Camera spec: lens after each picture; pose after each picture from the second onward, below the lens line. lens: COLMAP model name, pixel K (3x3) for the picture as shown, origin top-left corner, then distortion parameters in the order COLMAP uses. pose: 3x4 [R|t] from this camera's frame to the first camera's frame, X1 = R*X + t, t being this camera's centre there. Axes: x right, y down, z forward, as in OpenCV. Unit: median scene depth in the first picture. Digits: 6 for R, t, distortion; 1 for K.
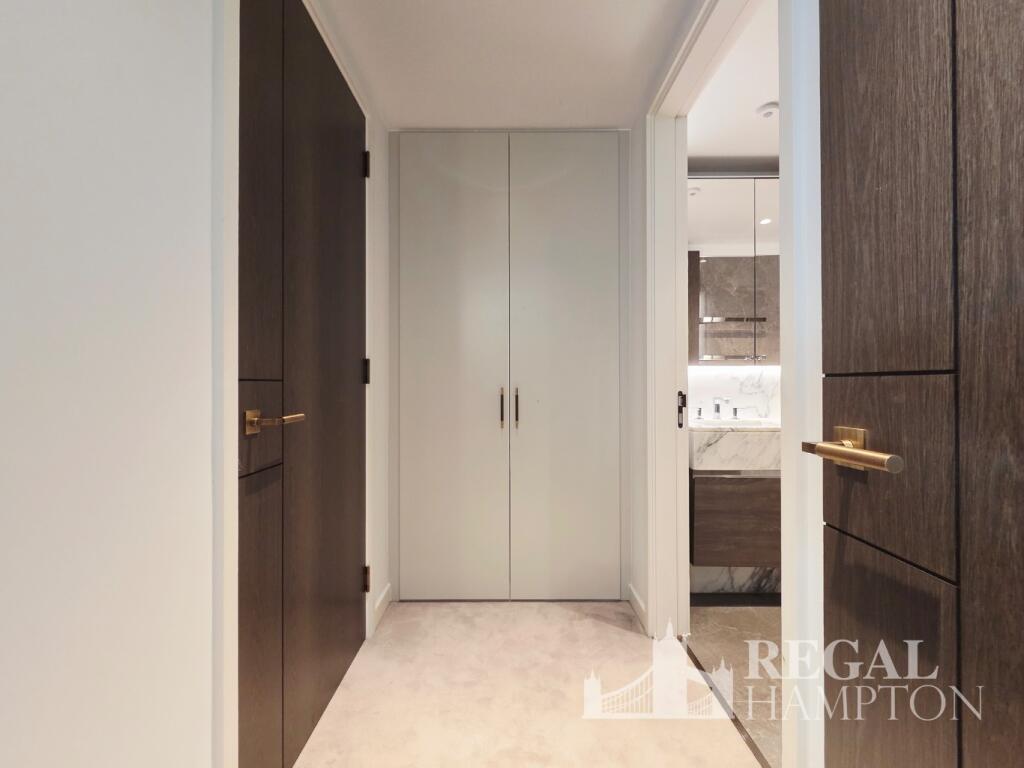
lens RADIAL K [[431.3, 0, 511.2], [0, 431.3, 379.9], [0, 0, 1]] dist [-0.001727, -0.000243]
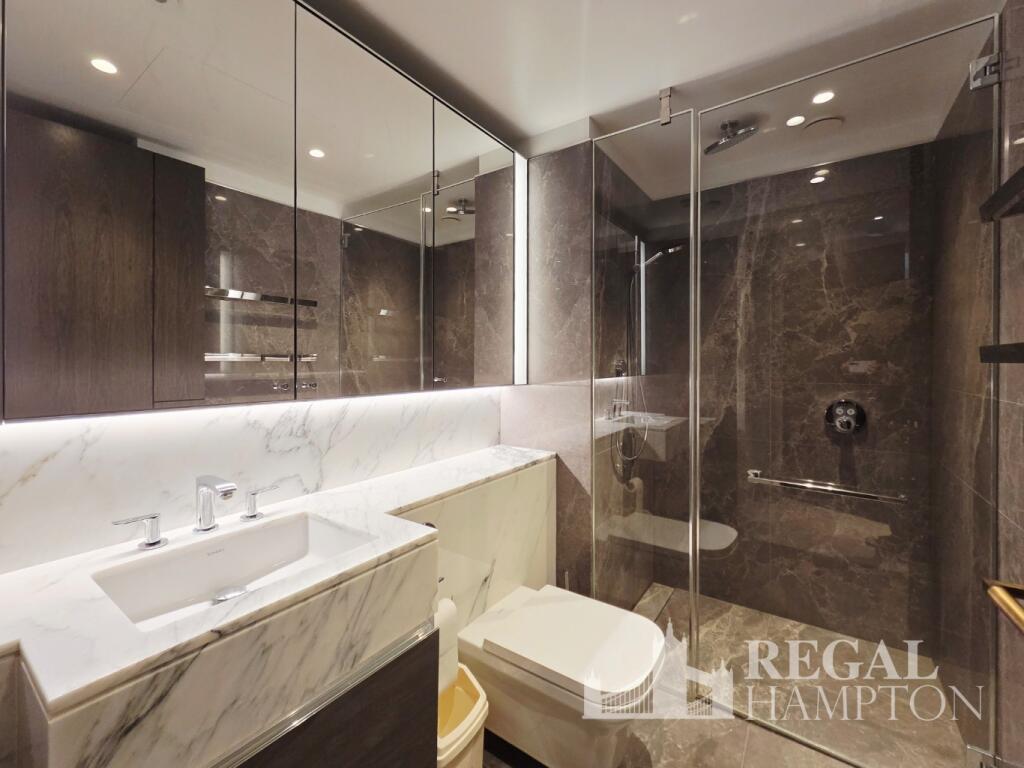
lens RADIAL K [[431.3, 0, 511.2], [0, 431.3, 379.9], [0, 0, 1]] dist [-0.001727, -0.000243]
pose [[0.578185, -0.027213, 0.815452, 0.204626], [-0.008393, 0.999192, 0.039296, -0.048306], [-0.815862, -0.029565, 0.577490, 0.343406]]
